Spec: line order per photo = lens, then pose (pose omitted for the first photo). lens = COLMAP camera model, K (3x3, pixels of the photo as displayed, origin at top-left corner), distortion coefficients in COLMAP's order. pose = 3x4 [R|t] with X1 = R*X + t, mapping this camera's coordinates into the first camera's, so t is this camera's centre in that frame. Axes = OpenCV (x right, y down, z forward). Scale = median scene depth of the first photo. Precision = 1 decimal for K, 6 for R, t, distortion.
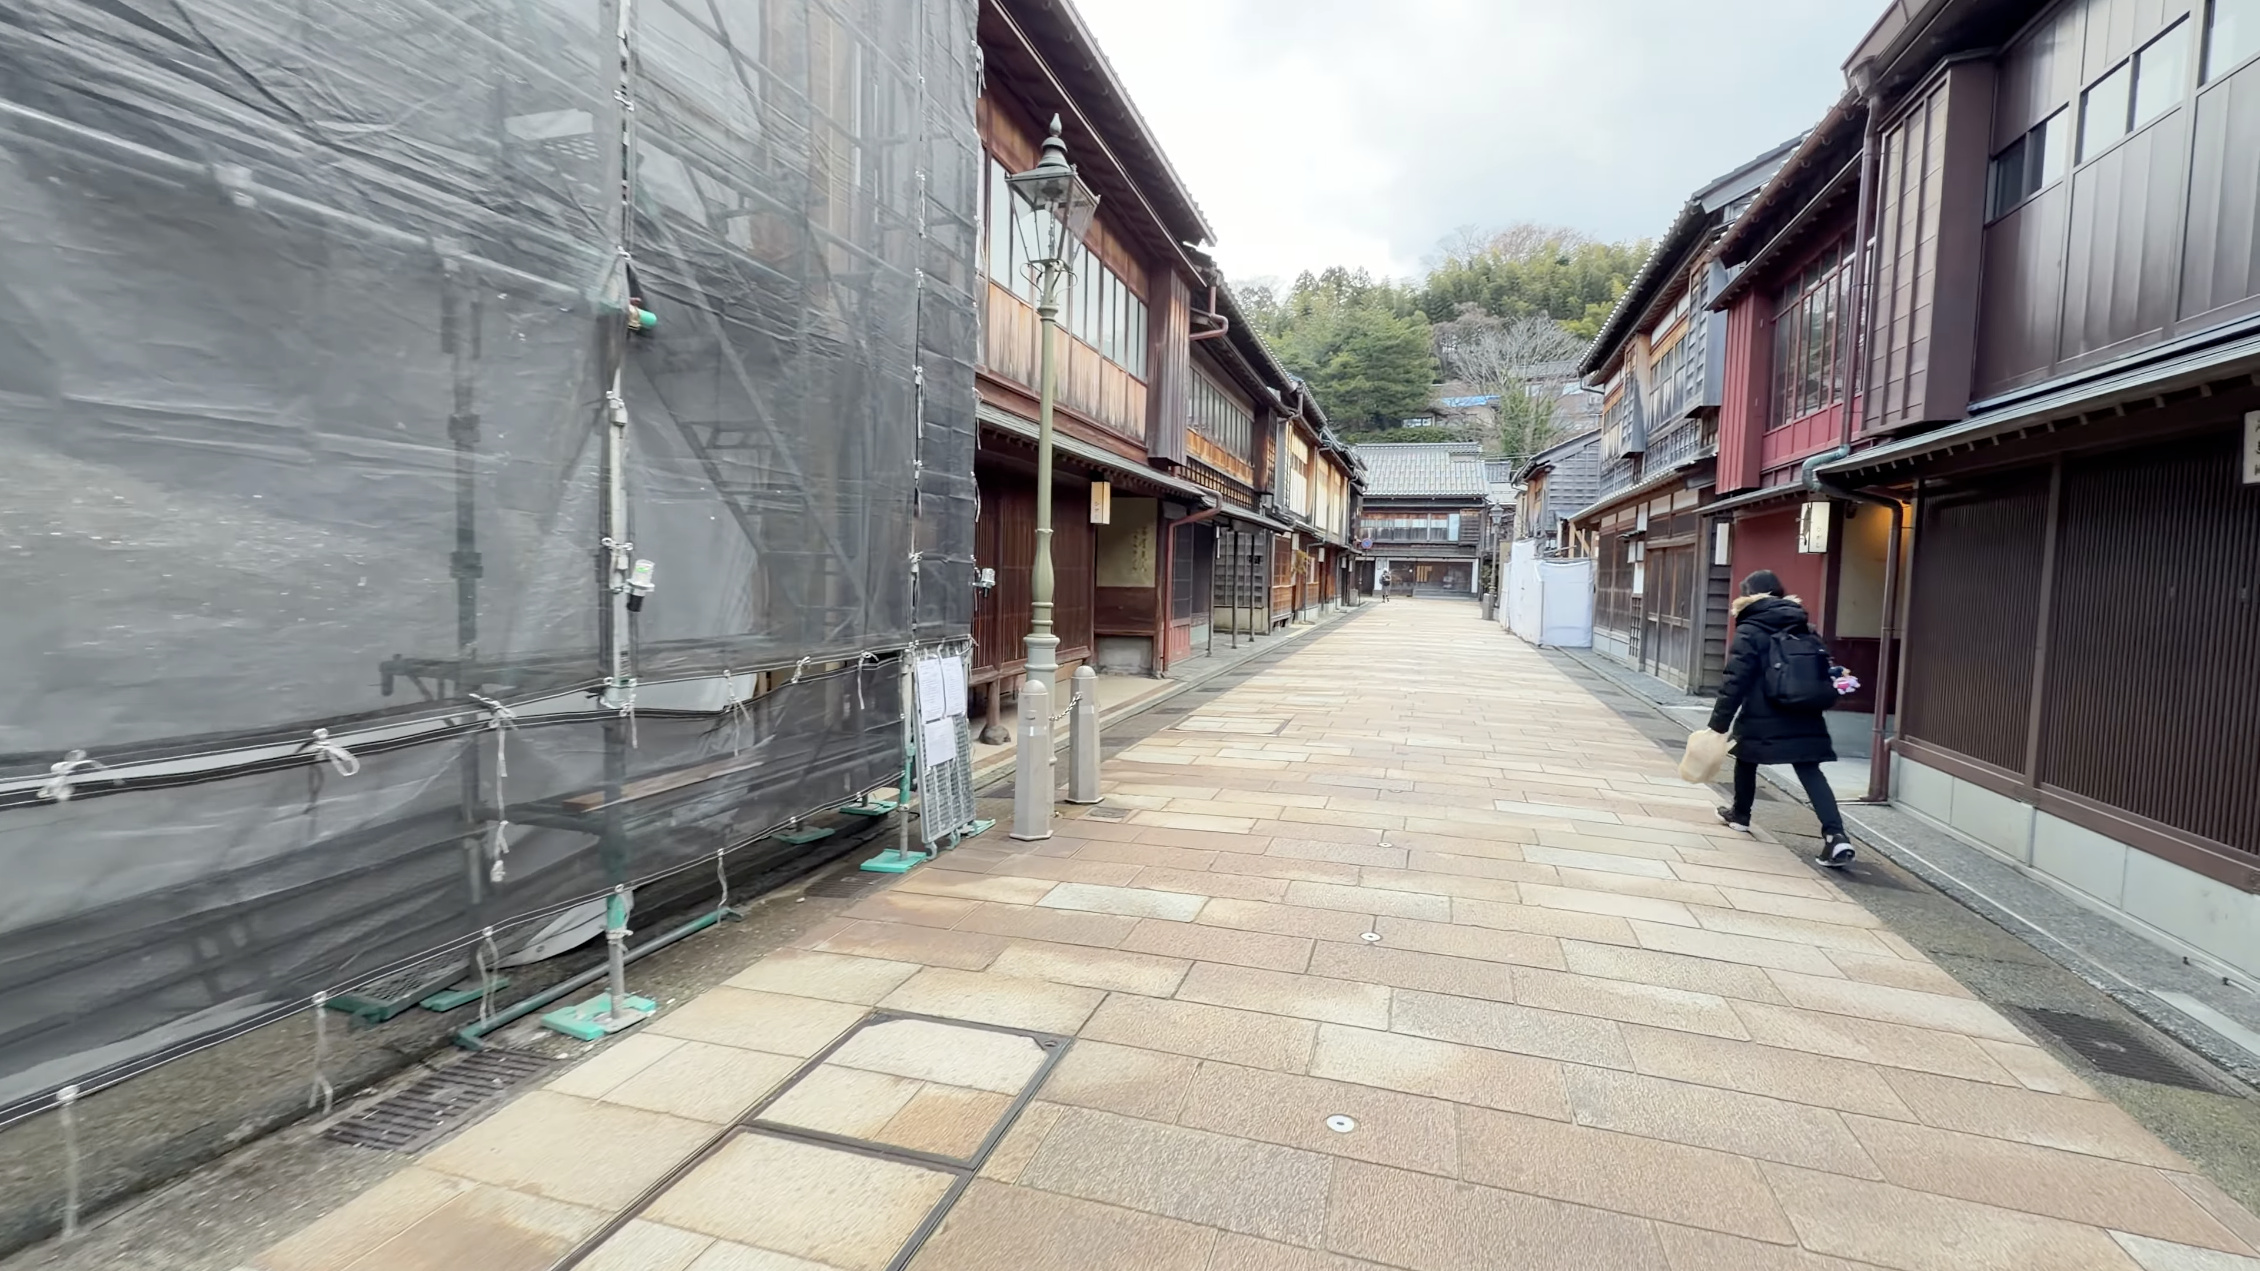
lens RADIAL K [[977.6, 0, 1131.7], [0, 977.6, 636.2], [0, 0, 1]] dist [-0.003461, -0.000464]
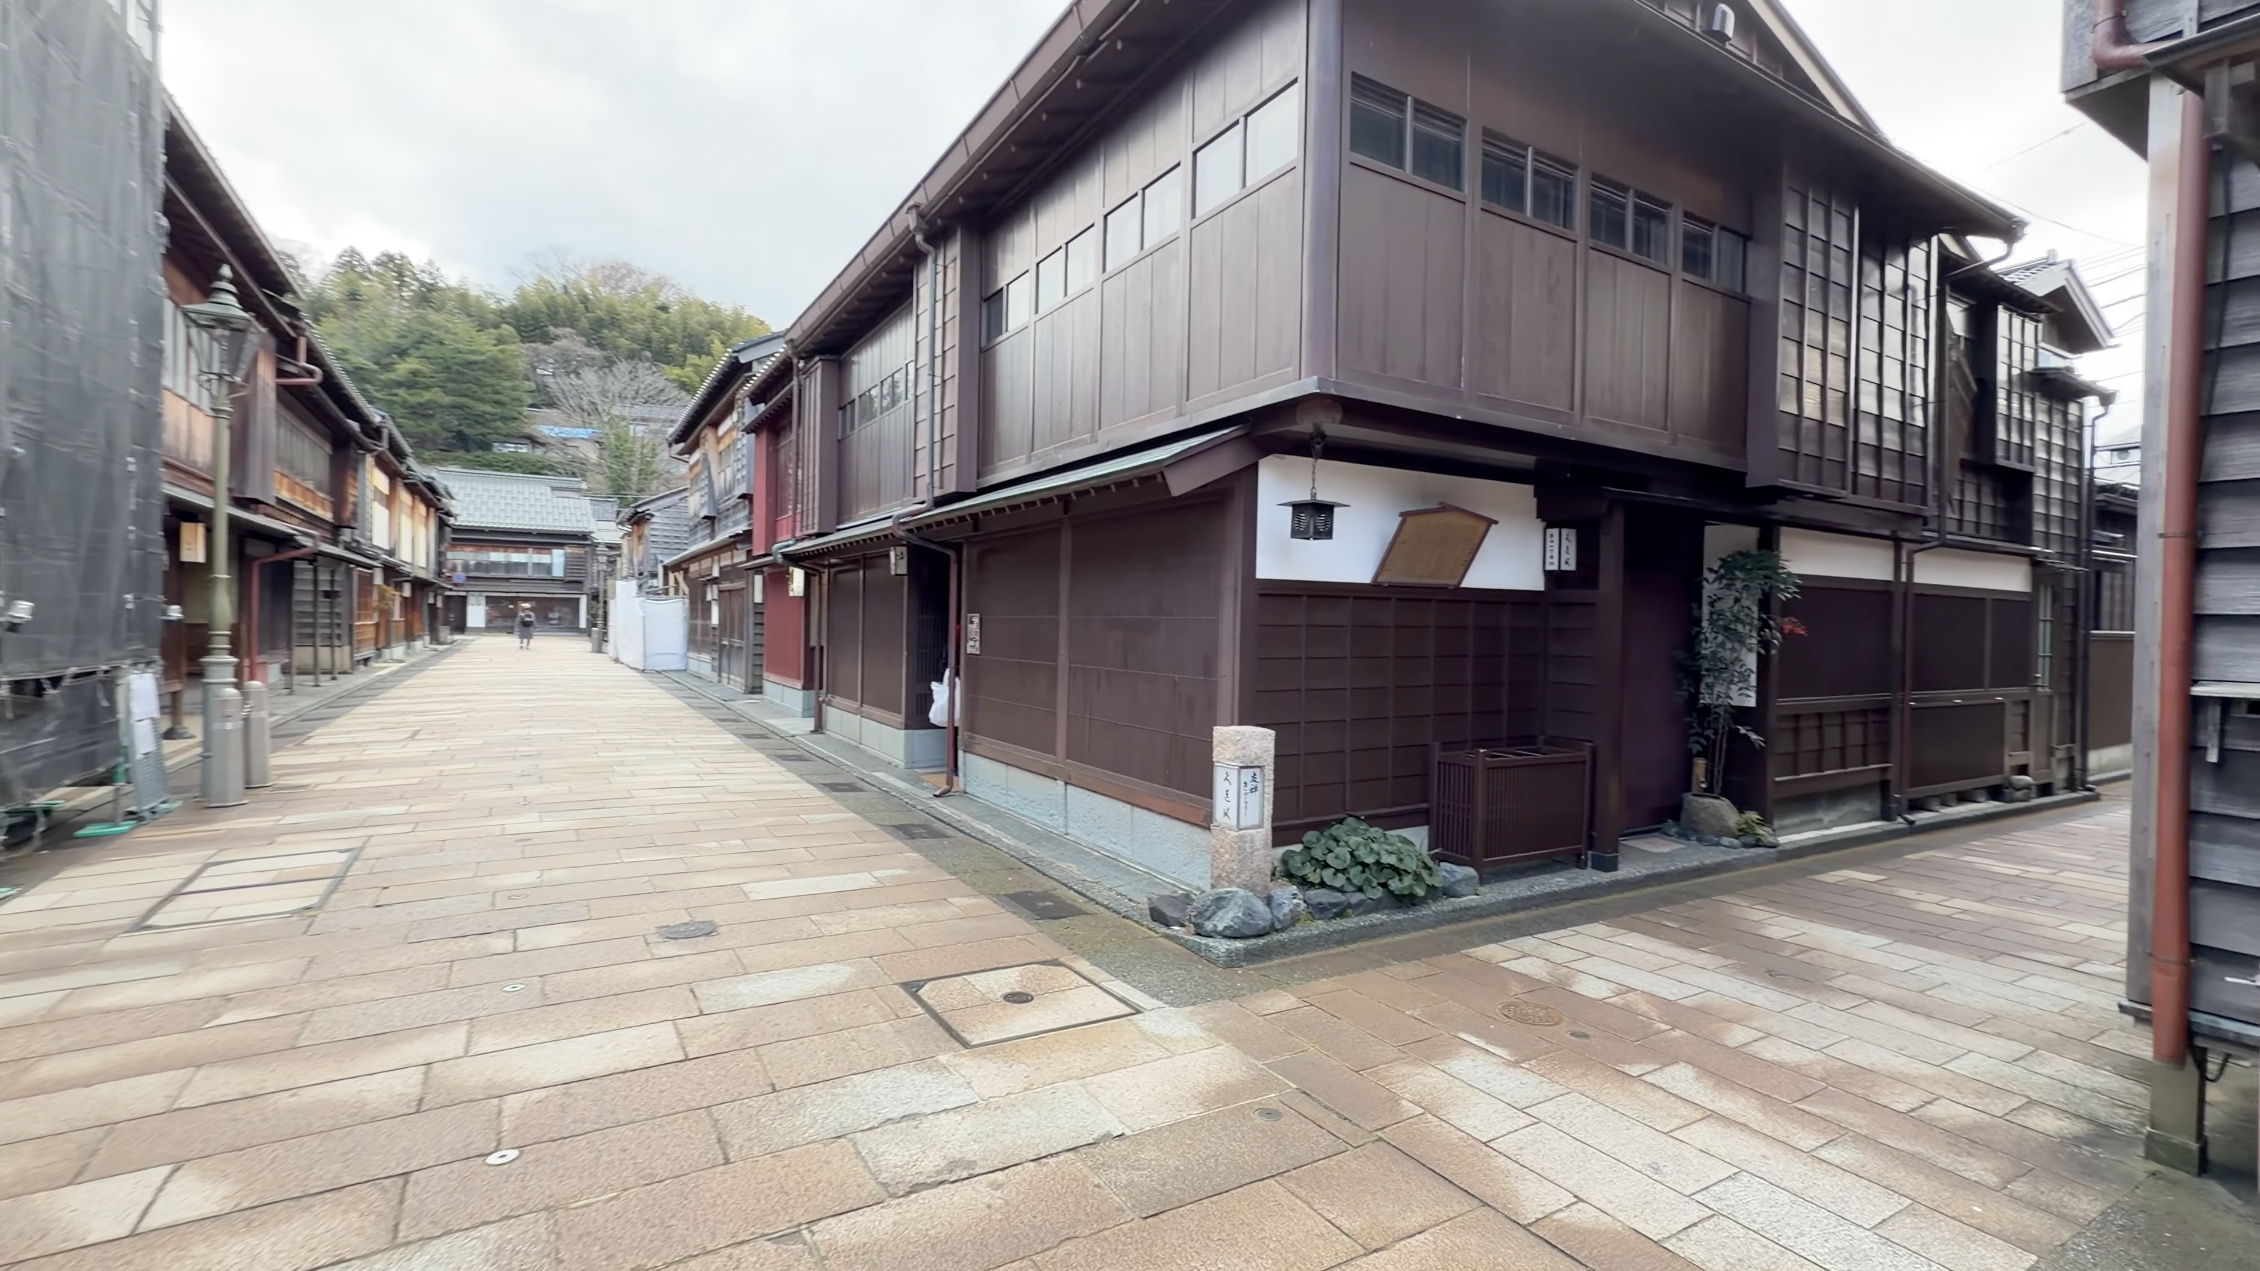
lens RADIAL K [[977.6, 0, 1123.0], [0, 977.6, 636.4], [0, 0, 1]] dist [-0.003461, -0.000464]
pose [[0.666601, -0.021657, 0.745100, -0.073020], [0.048676, 0.998709, -0.014520, 0.014069], [-0.743824, 0.045948, 0.666795, -0.215971]]
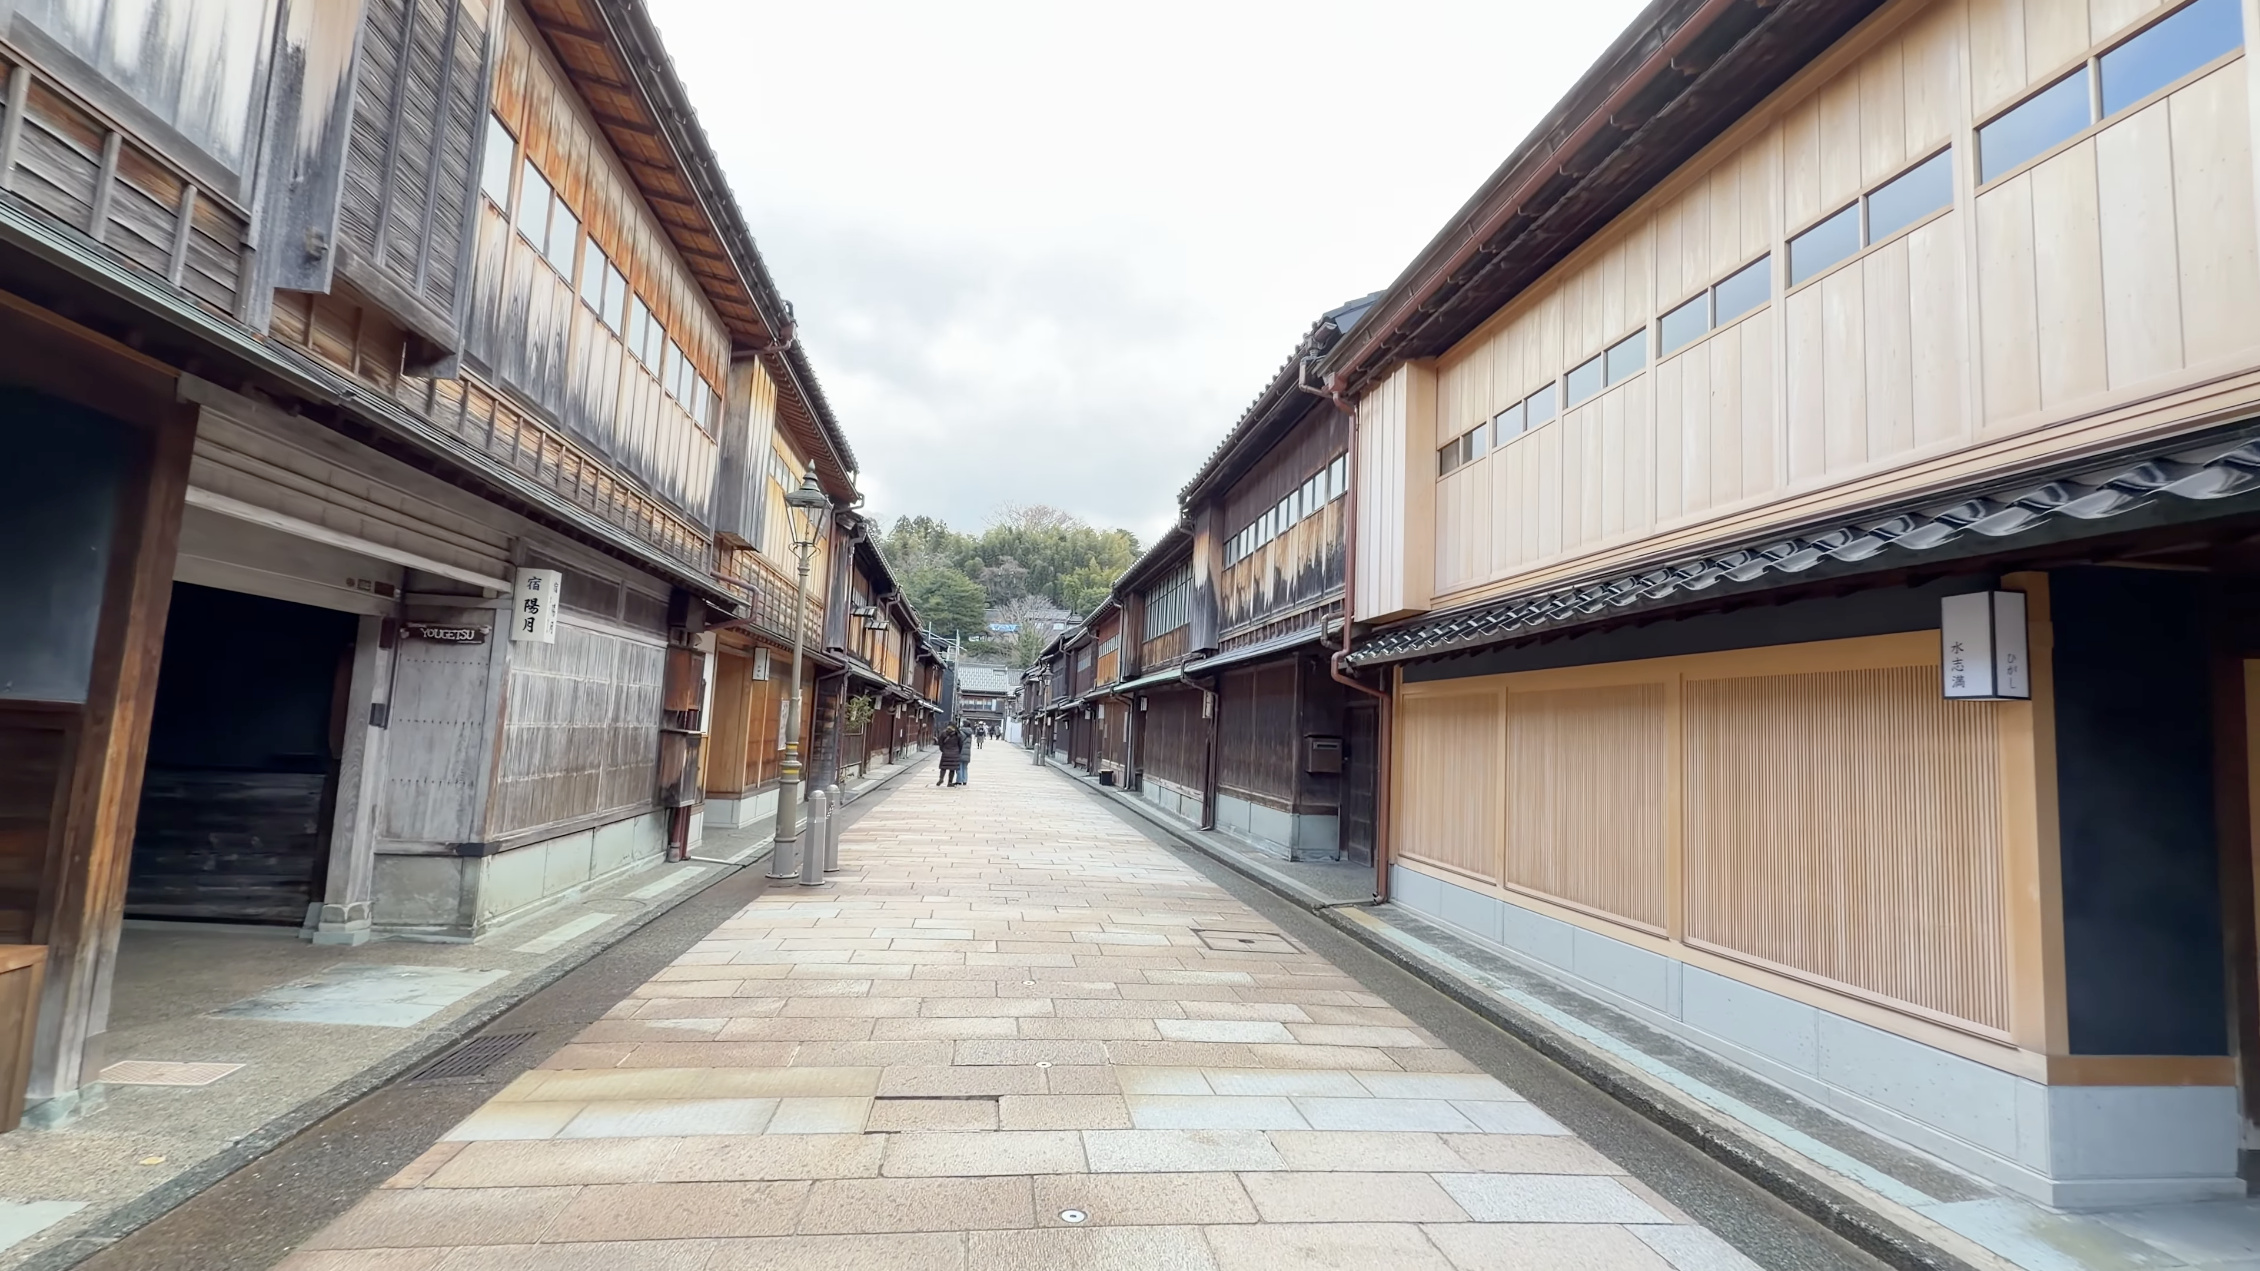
lens RADIAL K [[977.6, 0, 1131.7], [0, 977.6, 636.0], [0, 0, 1]] dist [-0.003461, -0.000464]
pose [[0.901280, 0.056453, 0.429544, -0.960329], [0.008980, 0.988827, -0.148798, 0.189439], [-0.433145, 0.137966, 0.890703, -3.091455]]
